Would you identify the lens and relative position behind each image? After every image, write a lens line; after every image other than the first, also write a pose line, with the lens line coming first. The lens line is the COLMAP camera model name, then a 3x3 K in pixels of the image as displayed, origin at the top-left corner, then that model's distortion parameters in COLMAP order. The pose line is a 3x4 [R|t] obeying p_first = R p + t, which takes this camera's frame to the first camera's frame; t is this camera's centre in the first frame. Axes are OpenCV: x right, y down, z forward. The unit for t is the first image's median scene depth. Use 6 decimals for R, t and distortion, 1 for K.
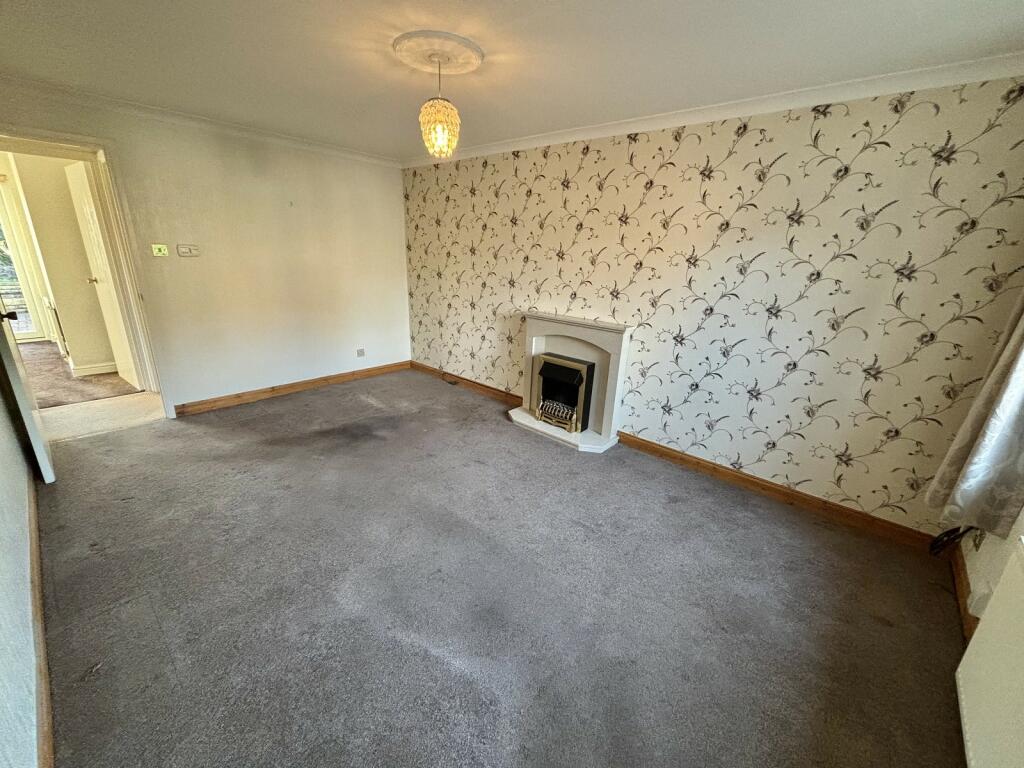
lens RADIAL K [[423.7, 0, 512.0], [0, 423.7, 384.0], [0, 0, 1]] dist [-0.001418, -0.000278]
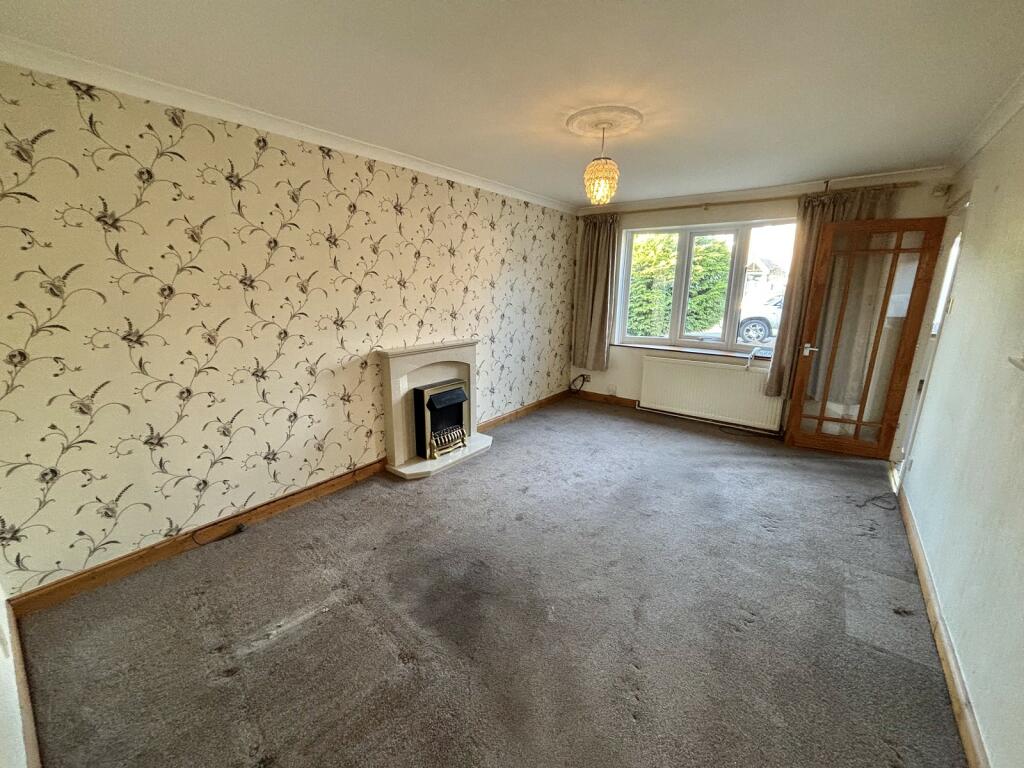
lens RADIAL K [[406.1, 0, 512.0], [0, 406.1, 384.0], [0, 0, 1]] dist [0.000267, -0.000050]
pose [[-0.077773, -0.259329, 0.962652, -0.804463], [0.307981, 0.912100, 0.270593, -0.265721], [-0.948208, 0.317523, 0.008932, 0.822874]]
